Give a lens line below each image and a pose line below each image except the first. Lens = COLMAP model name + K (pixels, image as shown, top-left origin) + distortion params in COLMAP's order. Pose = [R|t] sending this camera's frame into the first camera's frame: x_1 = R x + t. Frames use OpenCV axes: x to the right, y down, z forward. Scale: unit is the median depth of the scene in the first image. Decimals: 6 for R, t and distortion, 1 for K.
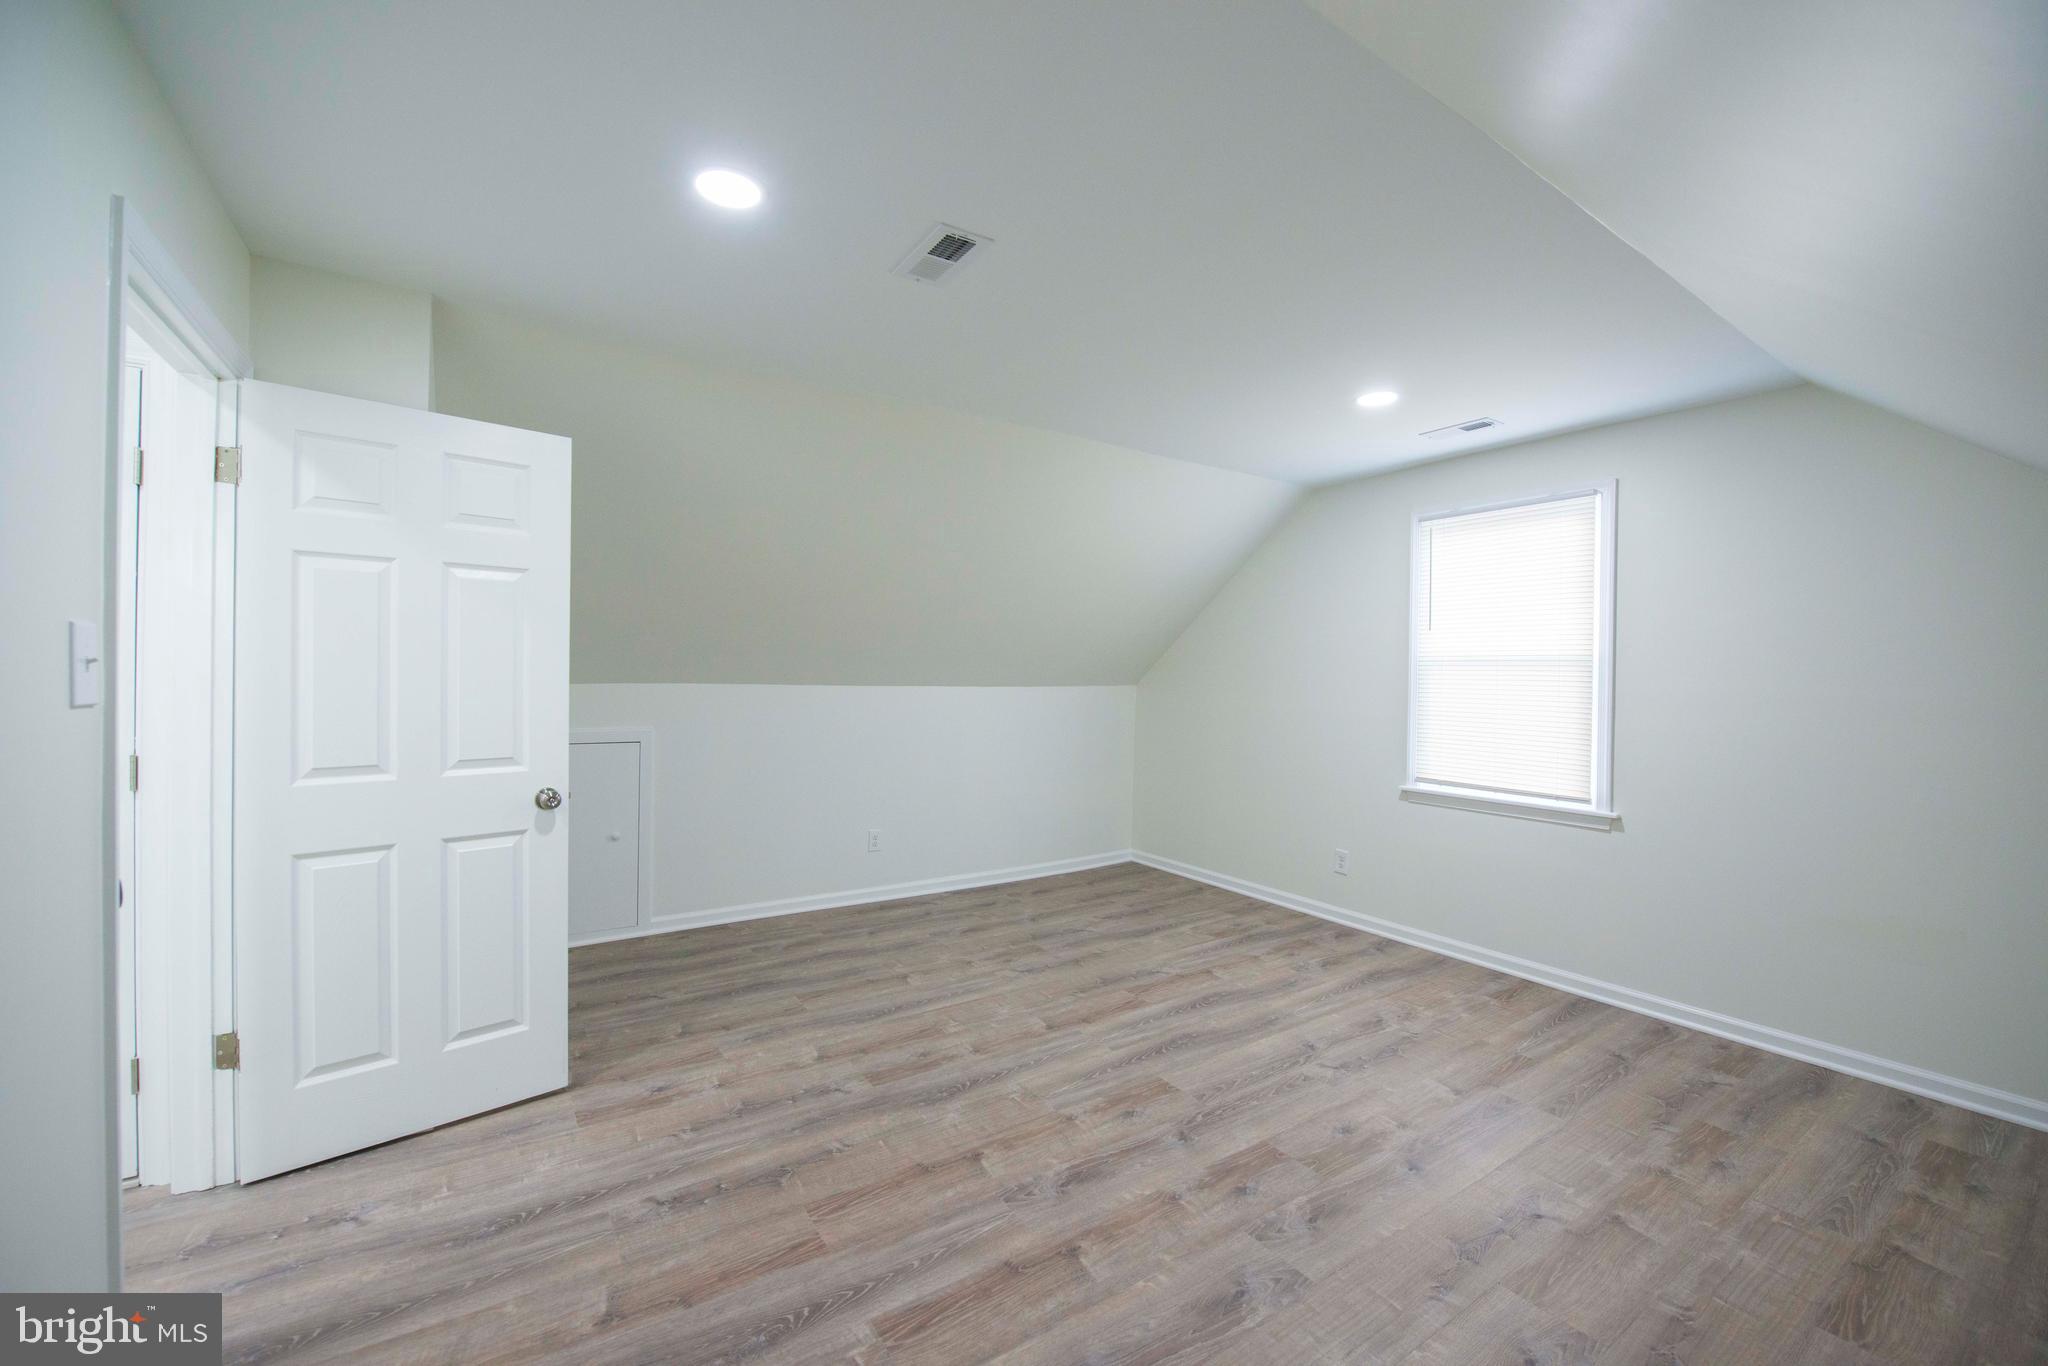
lens RADIAL K [[826.6, 0, 1027.2], [0, 826.6, 666.5], [0, 0, 1]] dist [-0.021701, -0.000413]
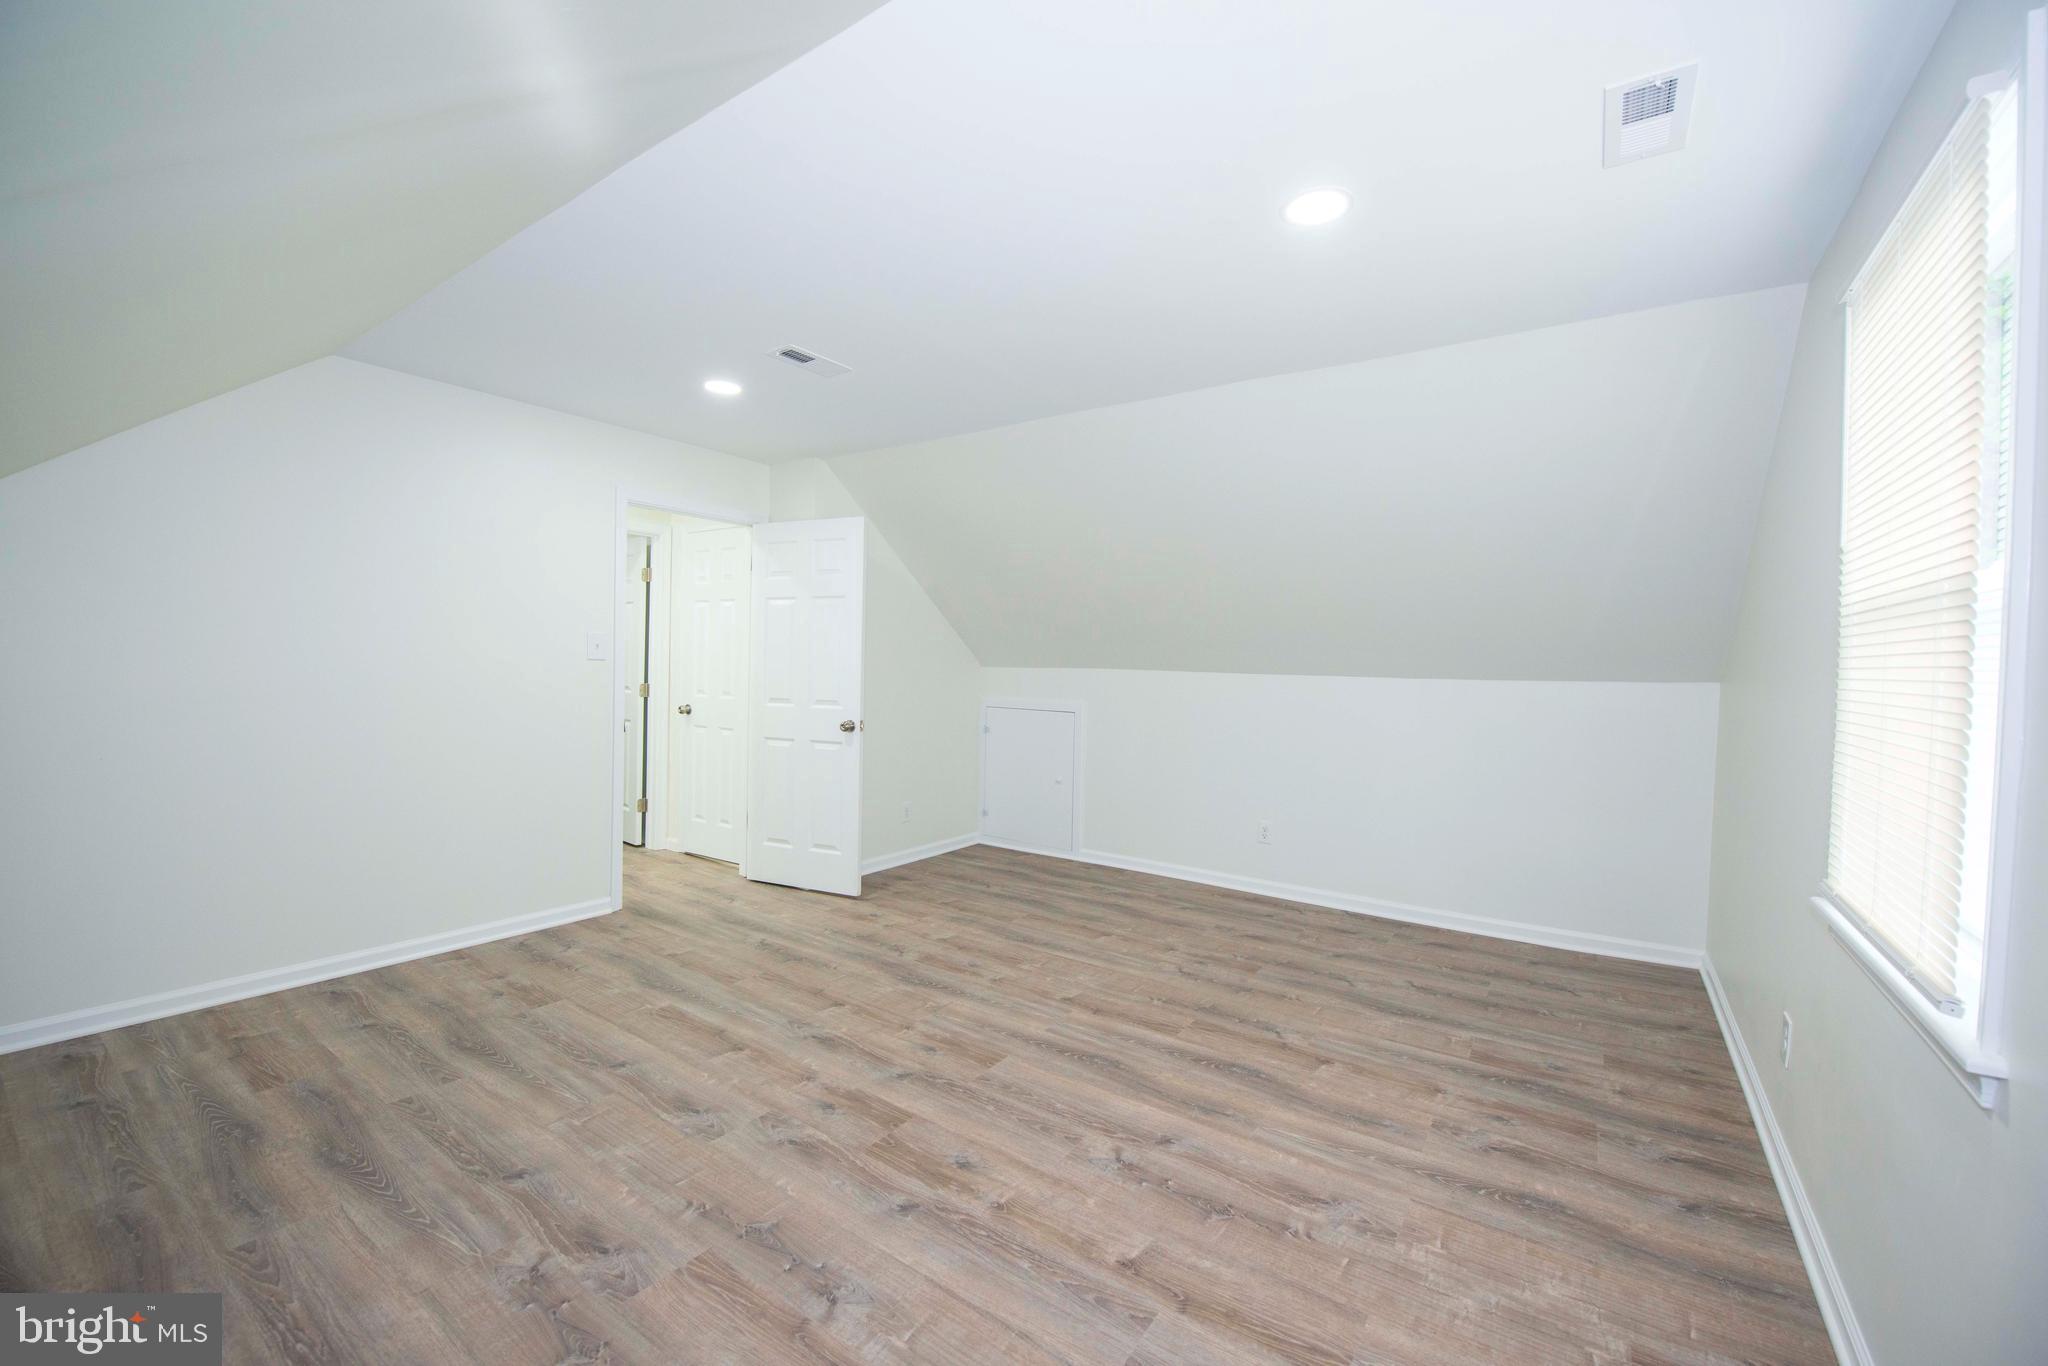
lens RADIAL K [[826.6, 0, 1027.2], [0, 826.6, 666.5], [0, 0, 1]] dist [-0.021701, -0.000413]
pose [[0.359589, 0.000087, -0.933111, 0.879541], [-0.010975, 0.999931, -0.004136, 0.027728], [0.933046, 0.011728, 0.359565, 0.530938]]
